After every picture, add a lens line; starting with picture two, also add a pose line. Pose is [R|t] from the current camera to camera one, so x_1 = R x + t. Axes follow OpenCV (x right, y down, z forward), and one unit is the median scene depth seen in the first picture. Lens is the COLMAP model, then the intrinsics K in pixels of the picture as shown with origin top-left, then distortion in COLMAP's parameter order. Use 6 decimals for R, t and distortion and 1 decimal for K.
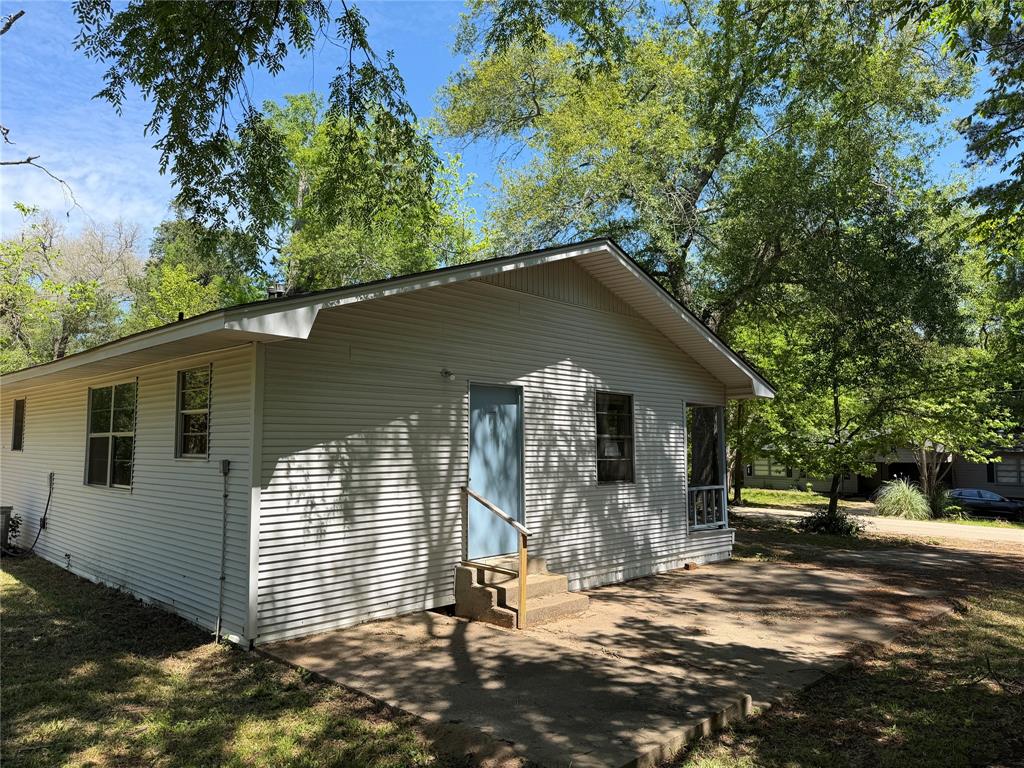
lens RADIAL K [[715.3, 0, 512.0], [0, 715.3, 384.0], [0, 0, 1]] dist [0.067161, -0.097134]
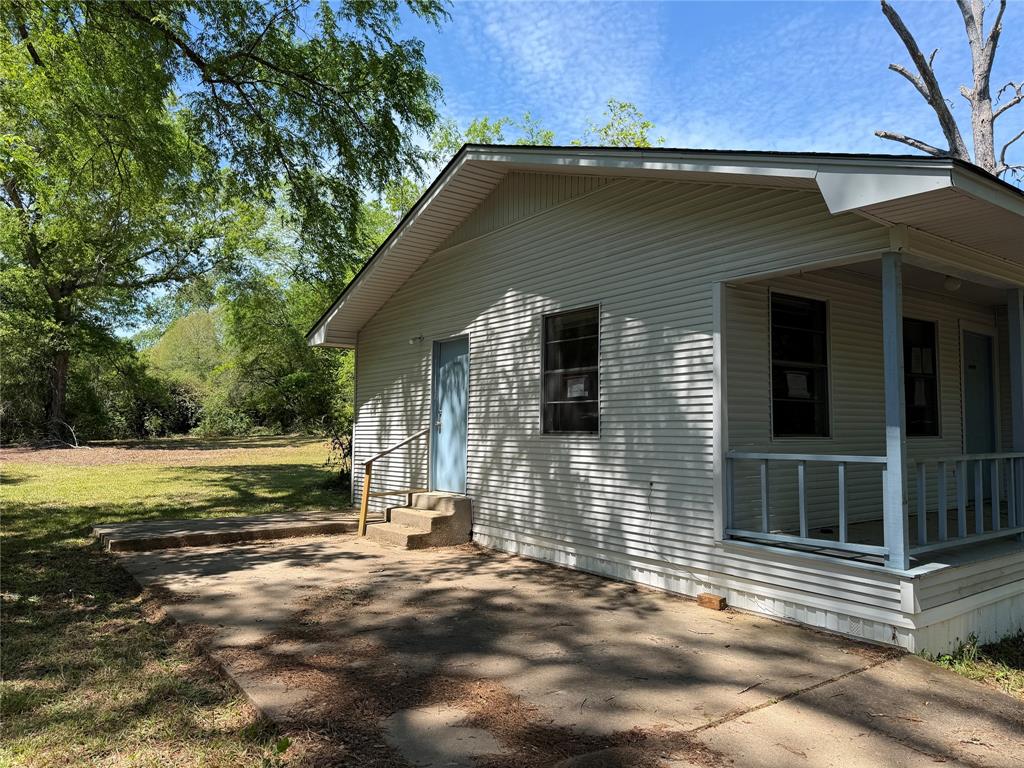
lens RADIAL K [[716.4, 0, 494.5], [0, 716.4, 389.1], [0, 0, 1]] dist [0.019901, -0.005122]
pose [[-0.187043, -0.059418, -0.980553, 0.934571], [0.085157, 0.993431, -0.076442, 0.151679], [0.978654, -0.097799, -0.180754, 1.130209]]
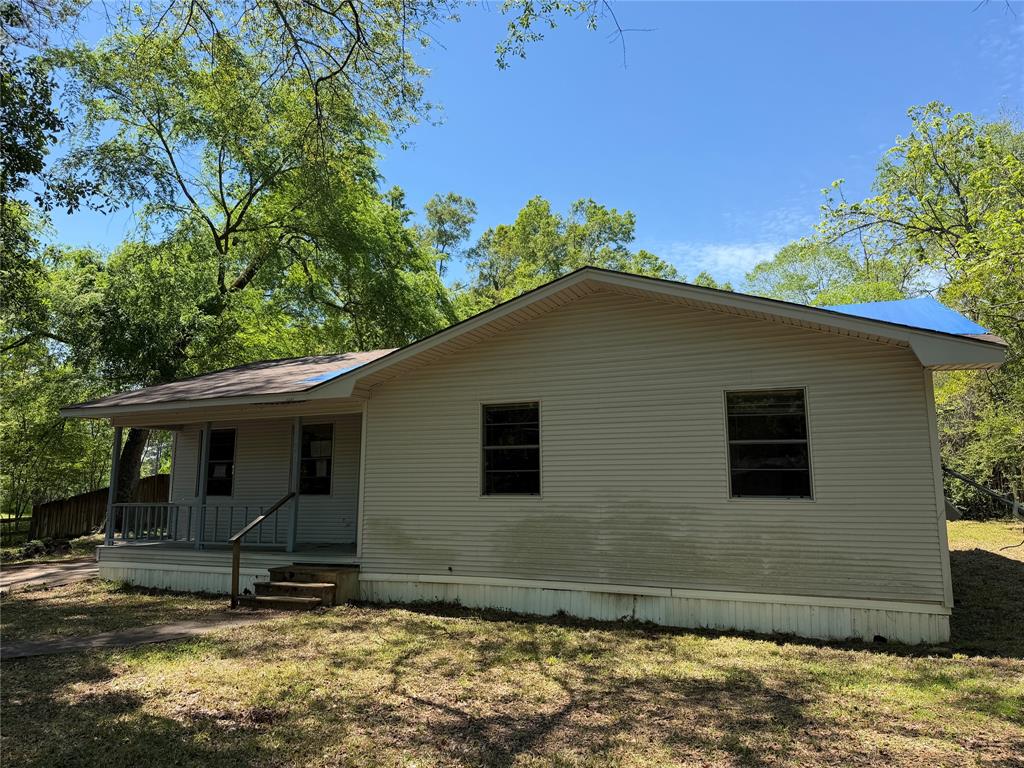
lens RADIAL K [[715.3, 0, 512.0], [0, 715.3, 384.0], [0, 0, 1]] dist [0.067161, -0.097134]
pose [[-0.937635, -0.061527, -0.342133, 0.118234], [0.025032, 0.969707, -0.242987, 0.320978], [0.346719, -0.236397, -0.907691, 2.907083]]
